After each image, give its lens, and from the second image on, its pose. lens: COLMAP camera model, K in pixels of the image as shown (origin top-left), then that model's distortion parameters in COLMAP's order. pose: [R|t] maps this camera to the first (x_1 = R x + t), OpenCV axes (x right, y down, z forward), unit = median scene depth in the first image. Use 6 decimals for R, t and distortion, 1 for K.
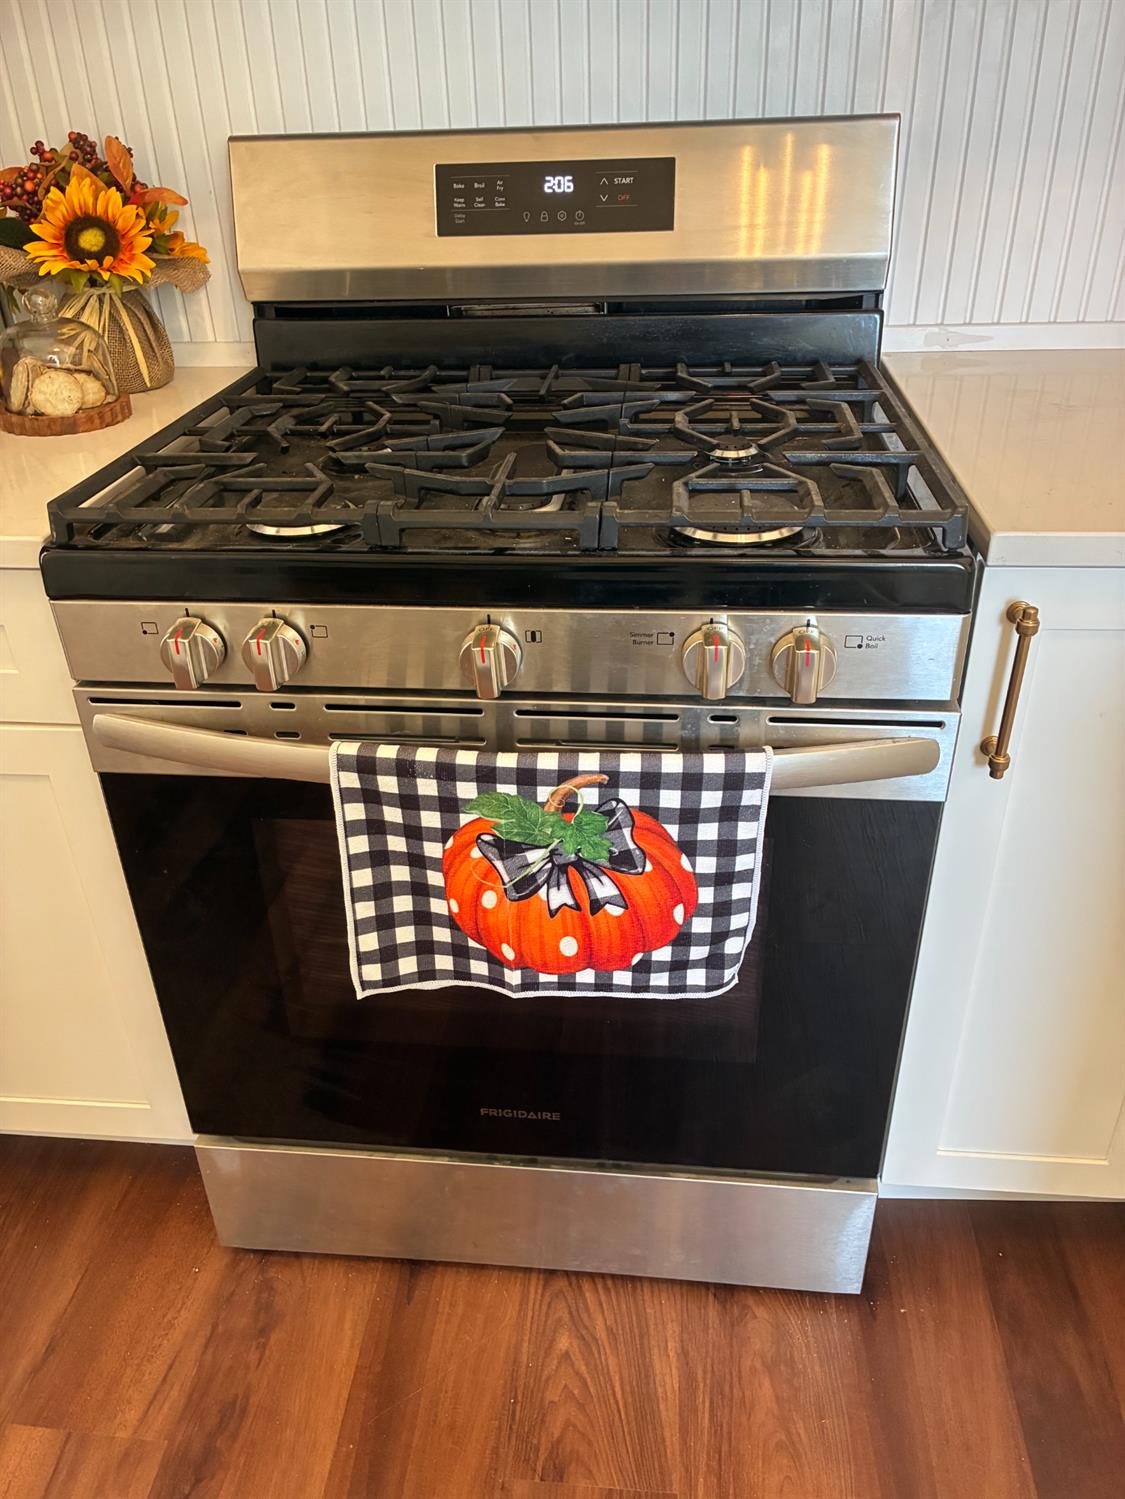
lens RADIAL K [[1151.2, 0, 559.1], [0, 1151.2, 757.5], [0, 0, 1]] dist [0.021921, -0.012251]
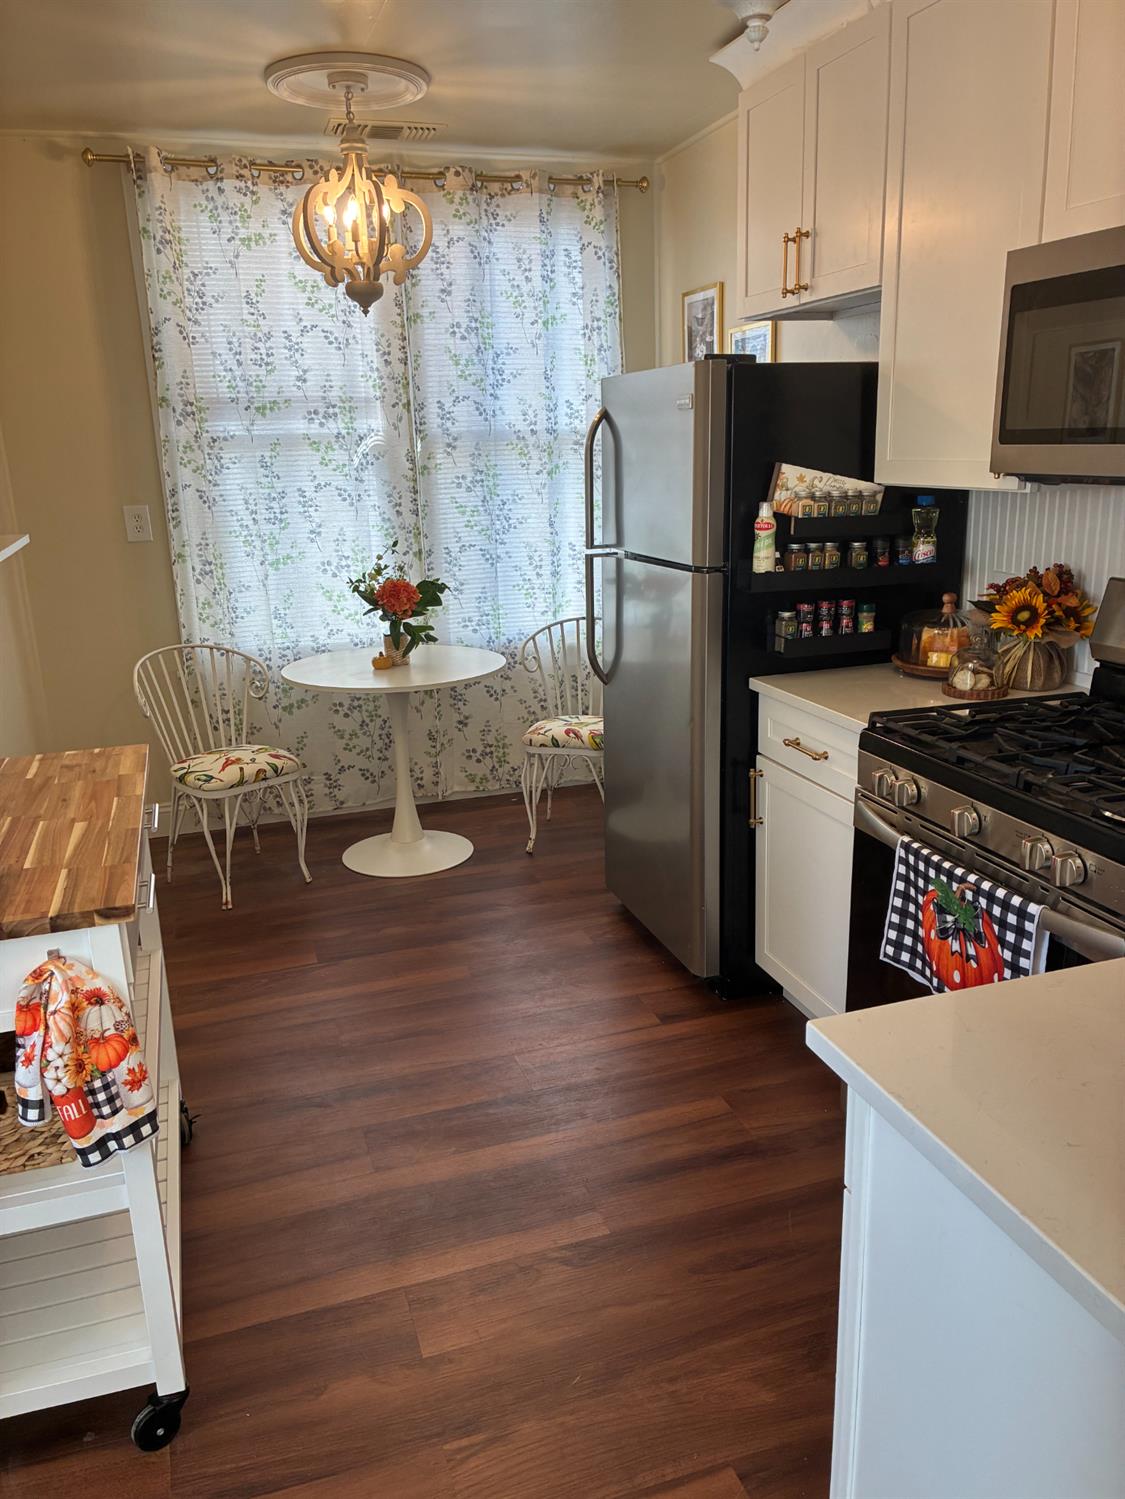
lens RADIAL K [[1151.7, 0, 565.3], [0, 1151.7, 766.1], [0, 0, 1]] dist [0.011803, 0.002242]
pose [[0.408526, 0.268711, -0.872296, 1.417425], [-0.452491, 0.889602, 0.062125, 0.025627], [0.792691, 0.369327, 0.485015, -0.647001]]
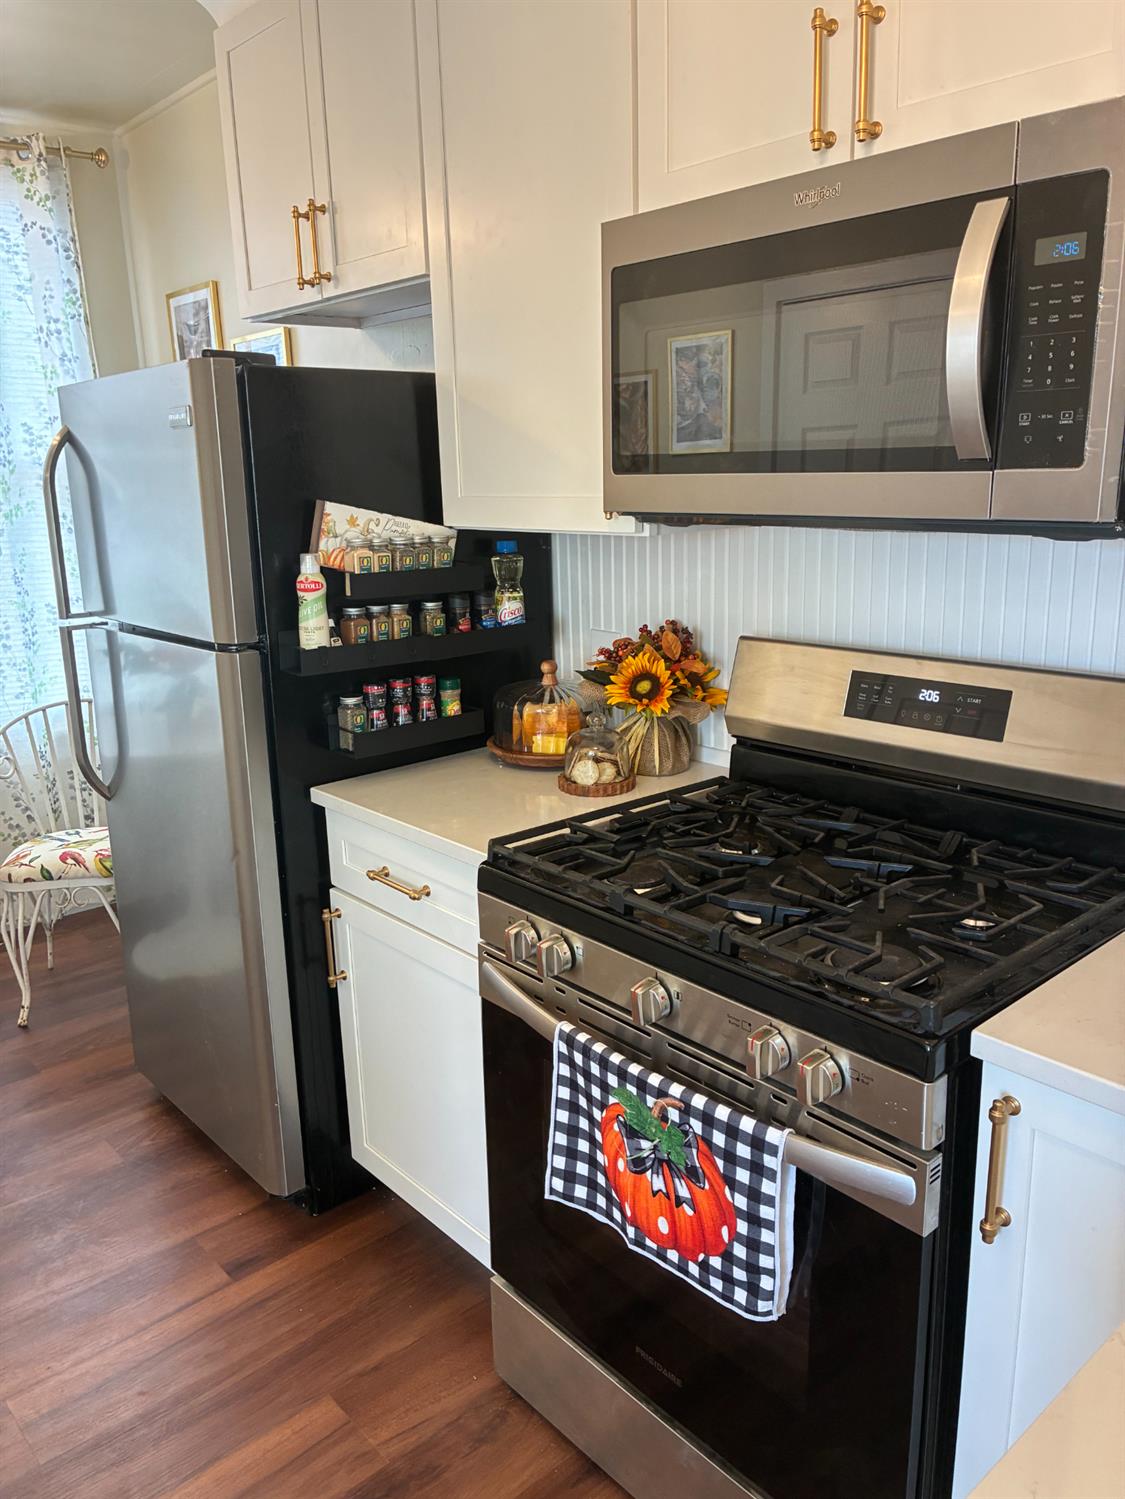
lens RADIAL K [[1151.2, 0, 559.1], [0, 1151.2, 757.5], [0, 0, 1]] dist [0.021921, -0.012251]
pose [[0.730803, 0.179669, -0.658517, 0.757281], [-0.346544, 0.928818, -0.131166, -0.136344], [0.588076, 0.324062, 0.741047, -0.288847]]
